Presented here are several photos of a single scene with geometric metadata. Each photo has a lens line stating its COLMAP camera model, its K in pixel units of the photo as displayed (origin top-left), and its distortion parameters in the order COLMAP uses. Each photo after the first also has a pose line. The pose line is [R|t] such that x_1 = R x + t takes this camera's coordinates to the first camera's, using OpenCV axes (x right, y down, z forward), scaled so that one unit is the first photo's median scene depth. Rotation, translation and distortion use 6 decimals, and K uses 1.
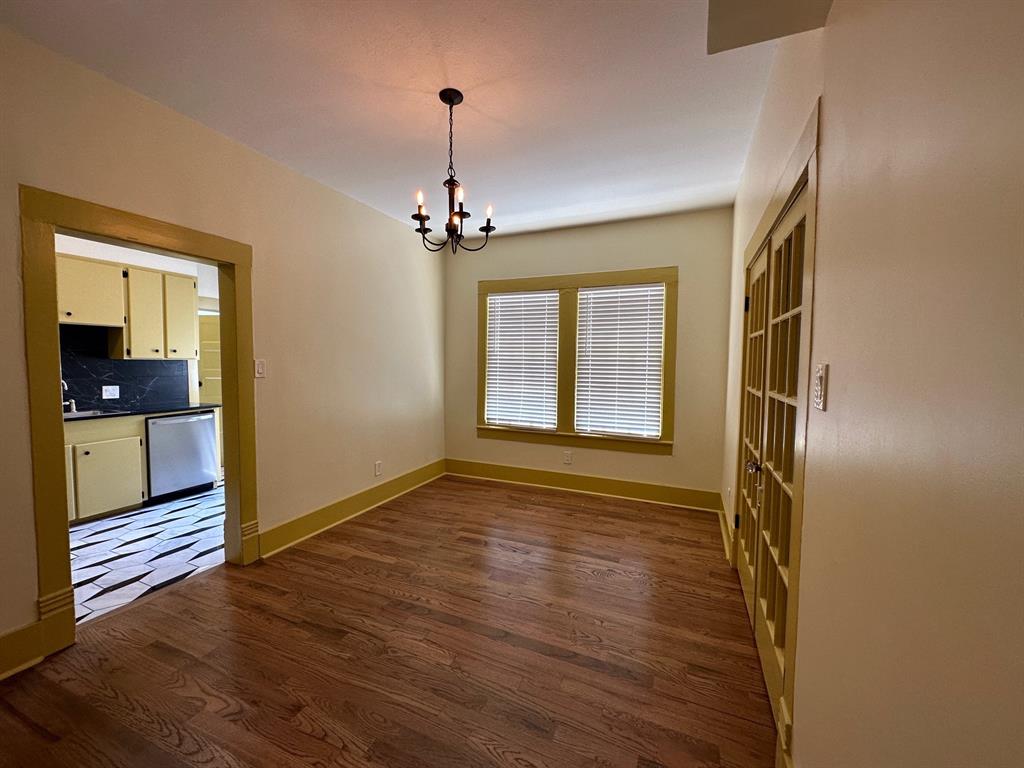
lens RADIAL K [[408.1, 0, 509.6], [0, 408.1, 383.0], [0, 0, 1]] dist [-0.003888, 0.000915]
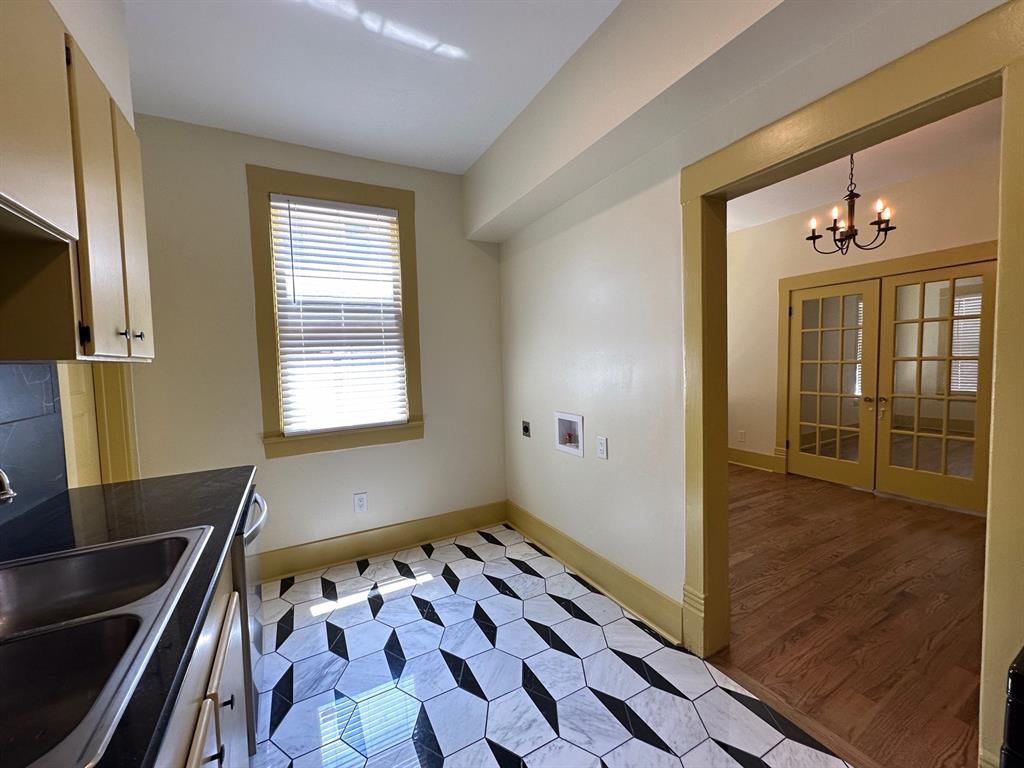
lens RADIAL K [[408.1, 0, 510.1], [0, 408.1, 384.6], [0, 0, 1]] dist [-0.003888, 0.000915]
pose [[0.616445, -0.072723, 0.784033, -1.000940], [0.076593, 0.996542, 0.032214, -0.027540], [-0.783664, 0.040193, 0.619883, 0.608084]]
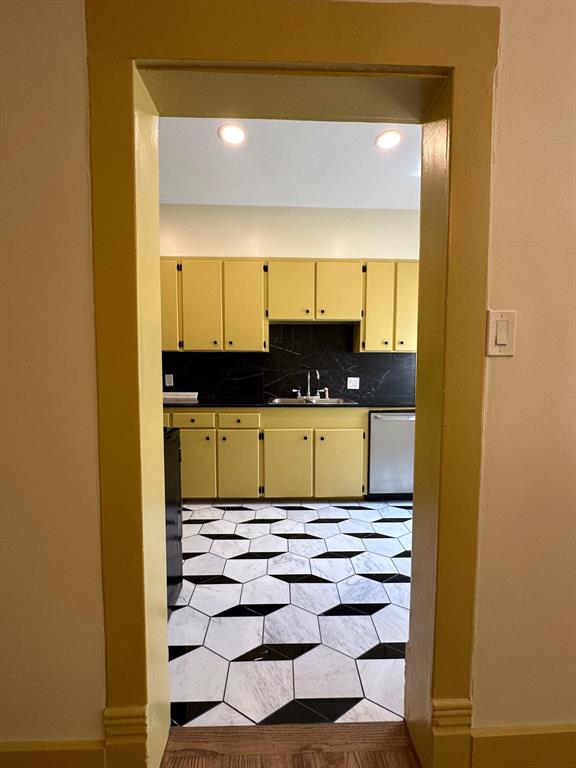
lens RADIAL K [[306.1, 0, 288.6], [0, 306.1, 383.2], [0, 0, 1]] dist [-0.003888, 0.000915]
pose [[0.425639, 0.042148, -0.903911, -0.320404], [-0.046075, 0.998628, 0.024868, 0.010384], [0.903719, 0.031063, 0.426998, 0.512515]]
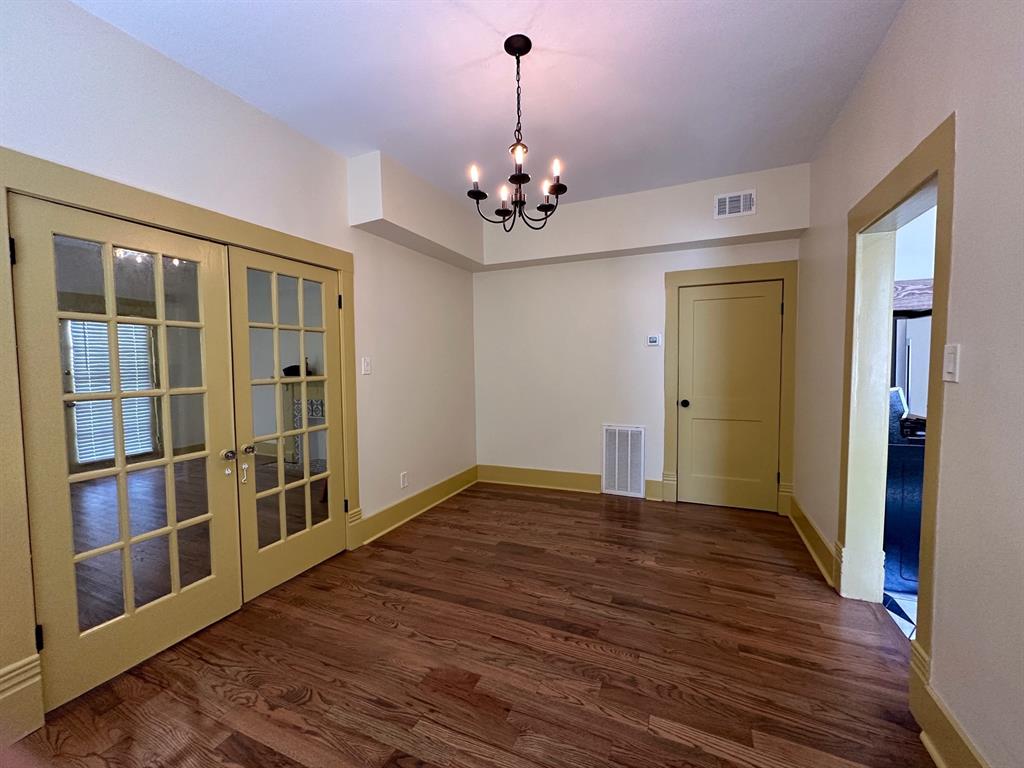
lens RADIAL K [[408.1, 0, 510.7], [0, 408.1, 385.6], [0, 0, 1]] dist [-0.003888, 0.000915]
pose [[-0.999950, 0.007026, 0.007160, -0.074025], [0.007802, 0.993364, 0.114747, -0.050022], [-0.006307, 0.114797, -0.993369, 1.089152]]
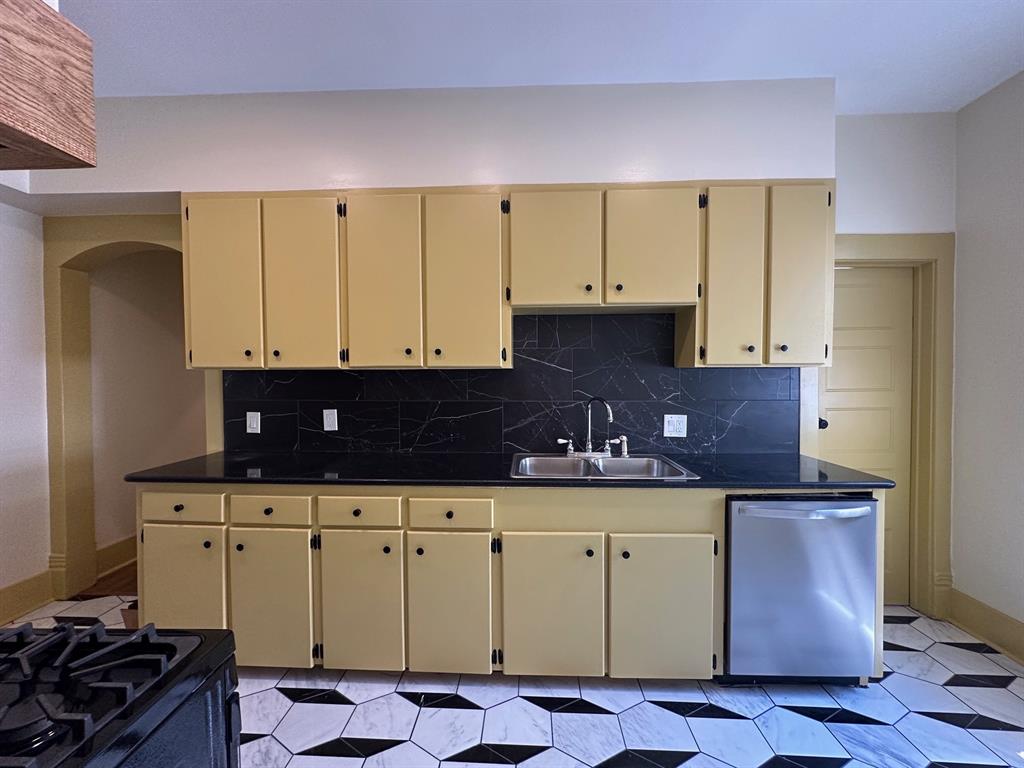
lens RADIAL K [[408.1, 0, 511.7], [0, 408.1, 383.4], [0, 0, 1]] dist [-0.003888, 0.000915]
pose [[0.361215, 0.011270, -0.932414, -0.557561], [-0.042196, 0.999100, -0.004271, -0.026303], [0.931527, 0.040887, 0.361365, 0.606890]]
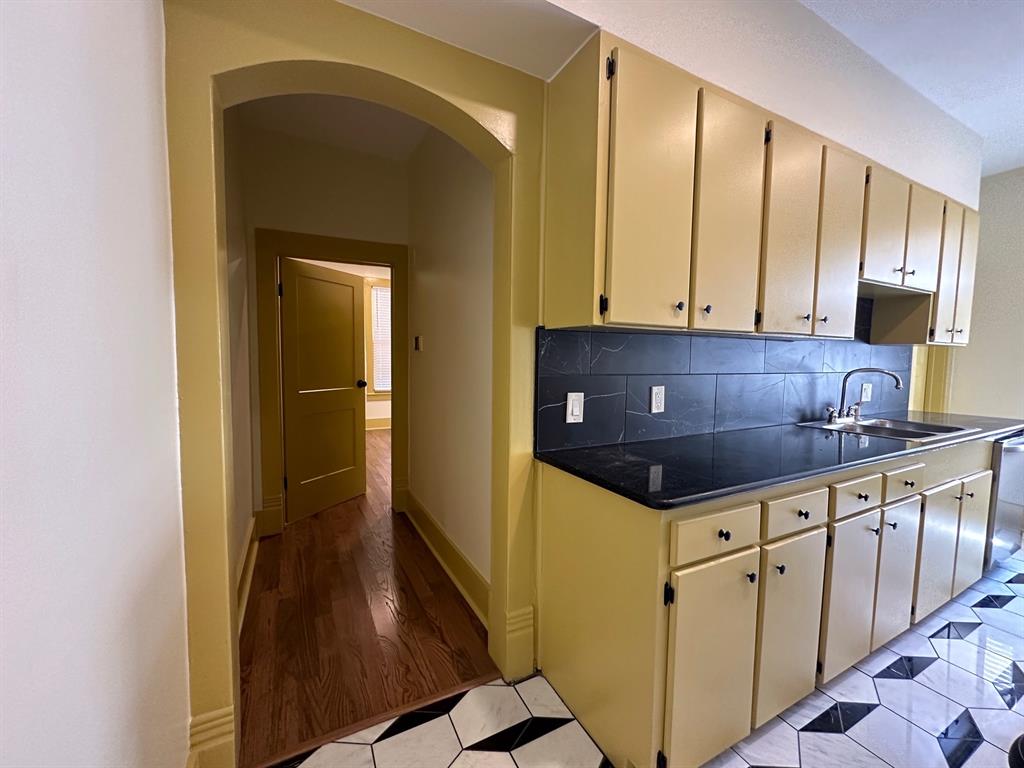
lens RADIAL K [[408.1, 0, 510.5], [0, 408.1, 386.0], [0, 0, 1]] dist [-0.003888, 0.000915]
pose [[0.775546, 0.043872, -0.629765, -1.067750], [-0.035528, 0.999034, 0.025844, 0.016278], [0.630290, 0.002331, 0.776356, 0.085781]]
